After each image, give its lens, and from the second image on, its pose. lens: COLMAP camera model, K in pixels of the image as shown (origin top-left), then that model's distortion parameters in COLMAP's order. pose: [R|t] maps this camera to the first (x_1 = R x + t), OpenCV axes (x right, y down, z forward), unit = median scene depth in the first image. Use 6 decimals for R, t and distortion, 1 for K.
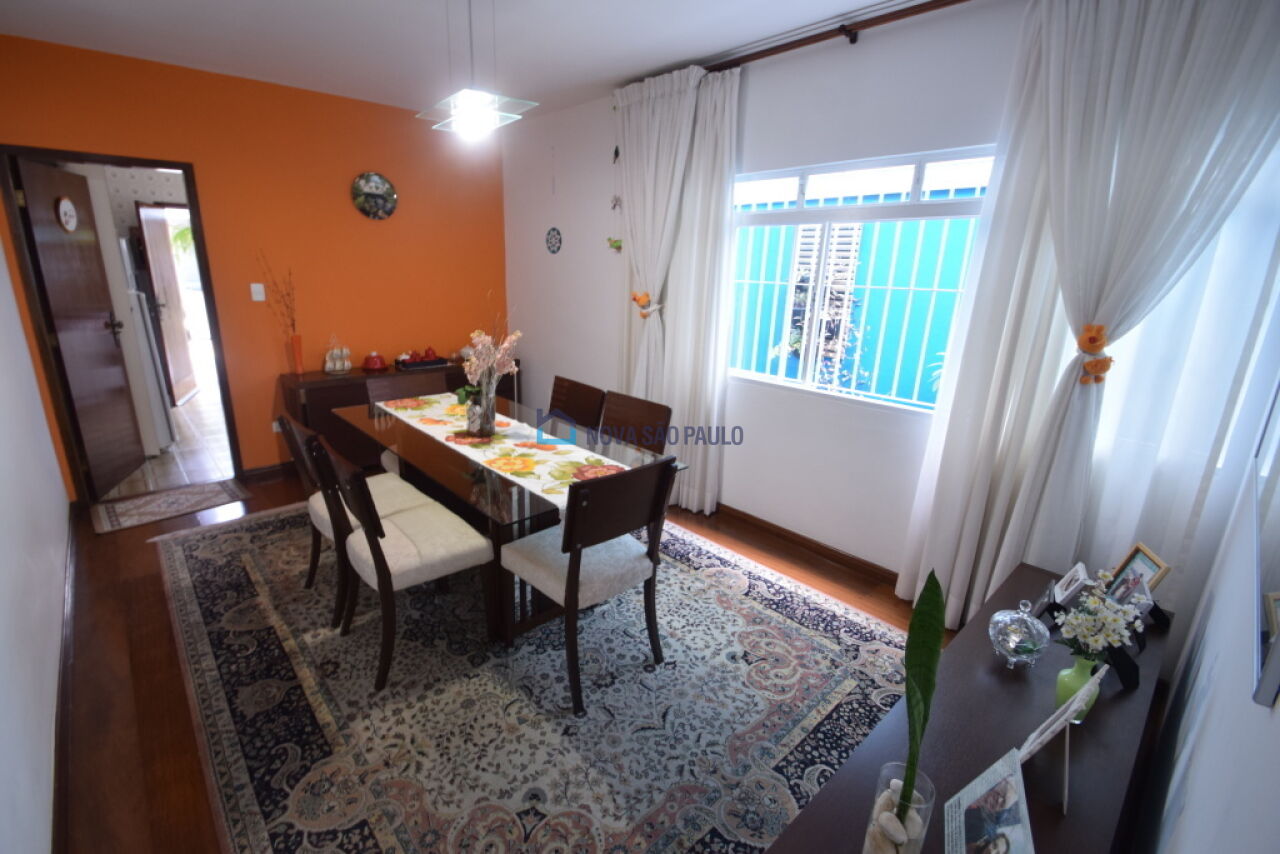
lens RADIAL K [[560.9, 0, 619.9], [0, 560.9, 432.8], [0, 0, 1]] dist [0.027888, -0.025272]
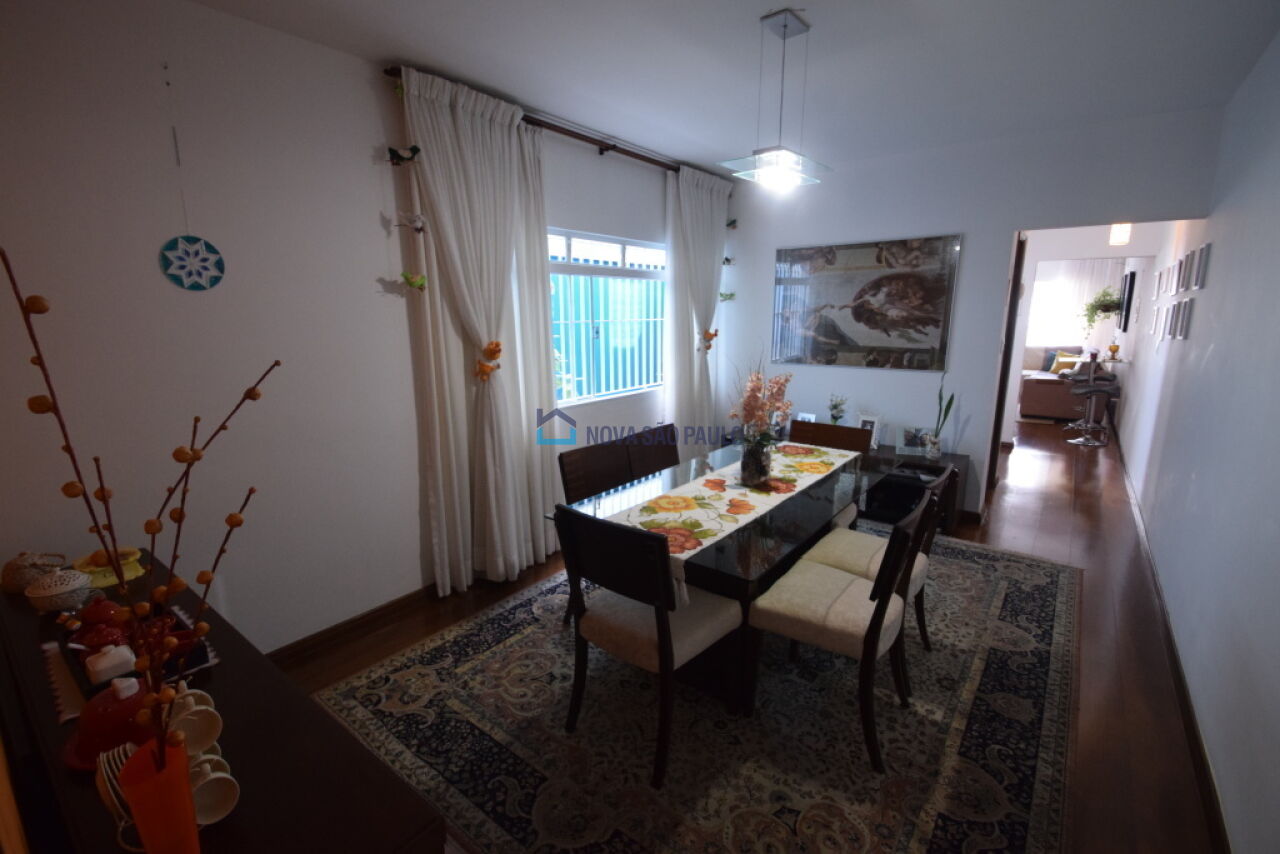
lens RADIAL K [[560.9, 0, 619.9], [0, 560.9, 432.8], [0, 0, 1]] dist [0.027888, -0.025272]
pose [[-0.160310, -0.230621, 0.959747, -1.226067], [0.284724, 0.920188, 0.268674, -0.444128], [-0.945110, 0.316334, -0.081852, 1.399936]]
